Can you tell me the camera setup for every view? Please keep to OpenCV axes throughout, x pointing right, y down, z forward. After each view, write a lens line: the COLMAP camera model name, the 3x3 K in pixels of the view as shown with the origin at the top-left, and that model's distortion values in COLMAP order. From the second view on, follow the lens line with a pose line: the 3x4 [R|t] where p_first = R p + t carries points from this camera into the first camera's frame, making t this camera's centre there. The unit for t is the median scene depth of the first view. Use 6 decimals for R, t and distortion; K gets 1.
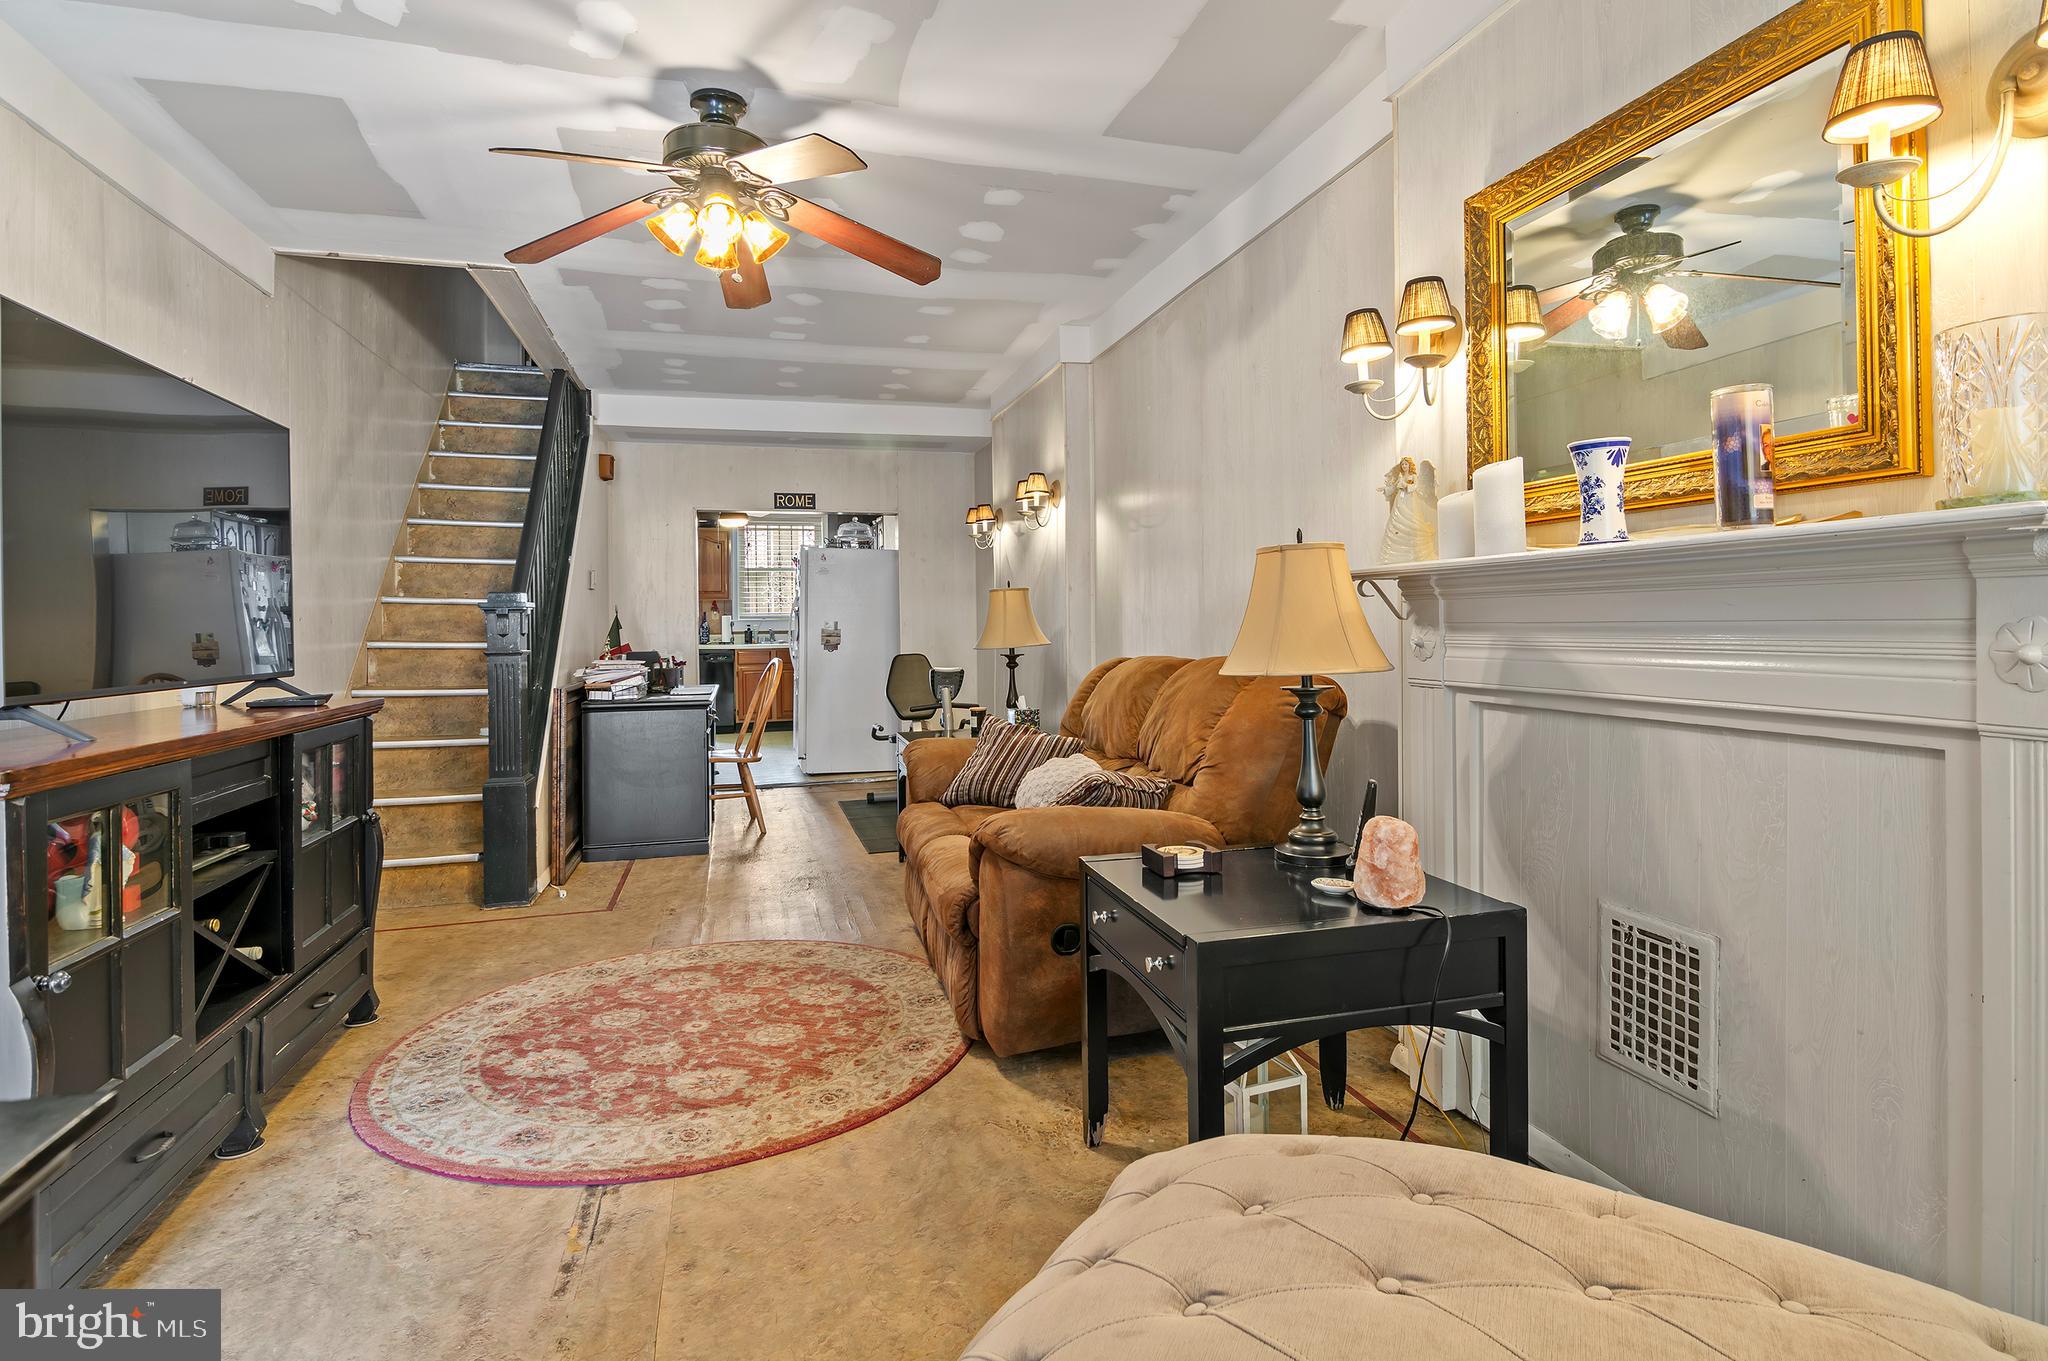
lens RADIAL K [[1027.5, 0, 1028.5], [0, 1027.5, 634.0], [0, 0, 1]] dist [-0.004691, -0.005810]
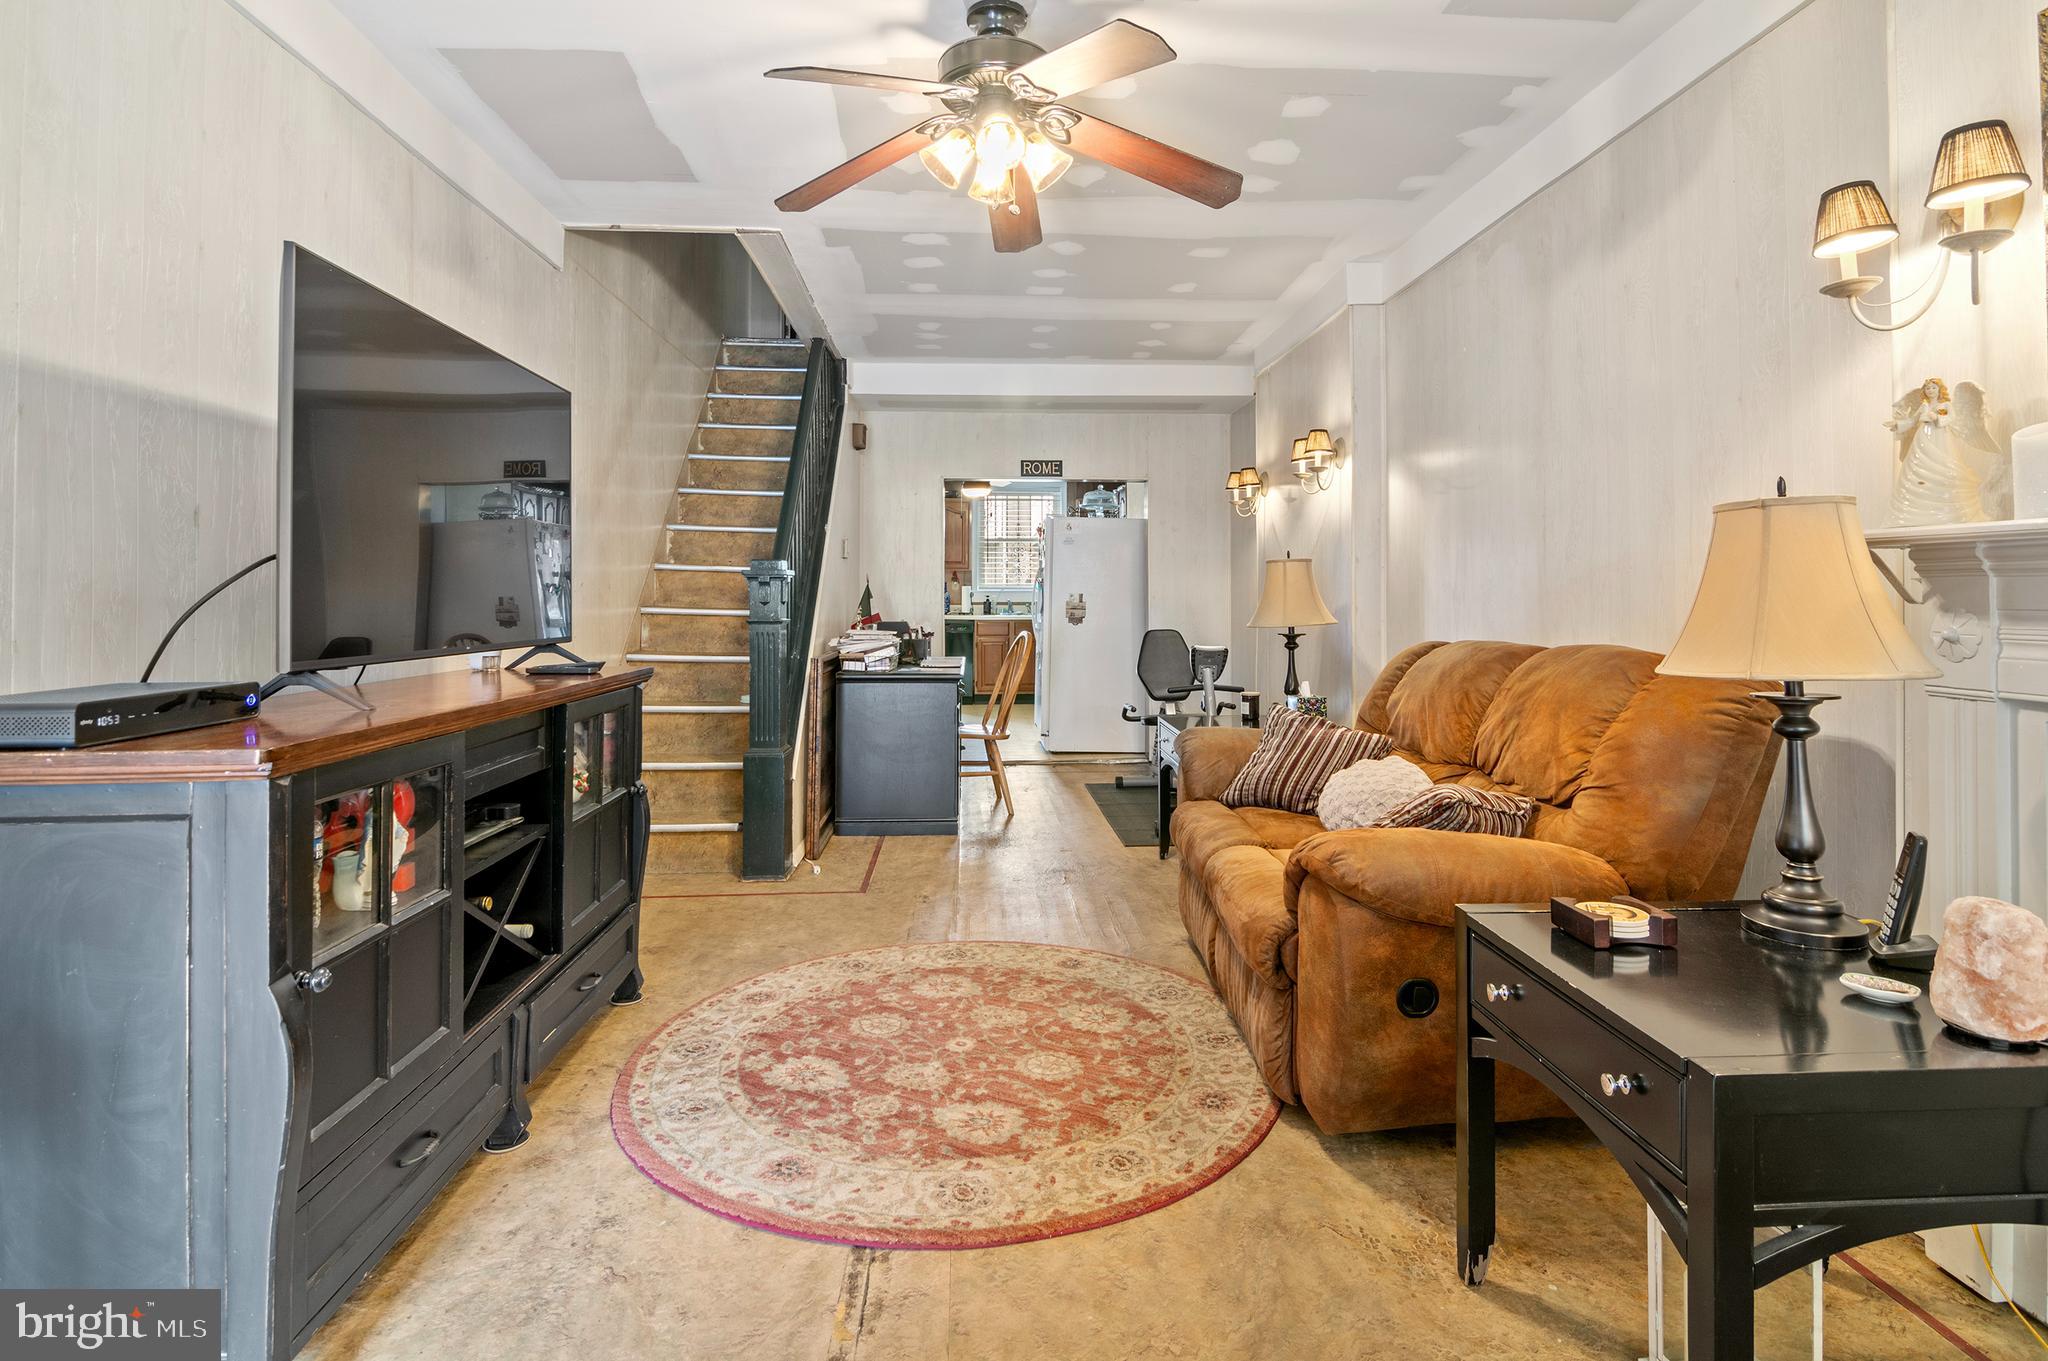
lens RADIAL K [[1029.7, 0, 1019.1], [0, 1029.7, 611.8], [0, 0, 1]] dist [-0.001569, -0.008866]
pose [[0.974776, 0.018025, -0.222455, -0.076678], [-0.016921, 0.999833, 0.006870, -0.002172], [0.222542, -0.002932, 0.974919, 0.129308]]
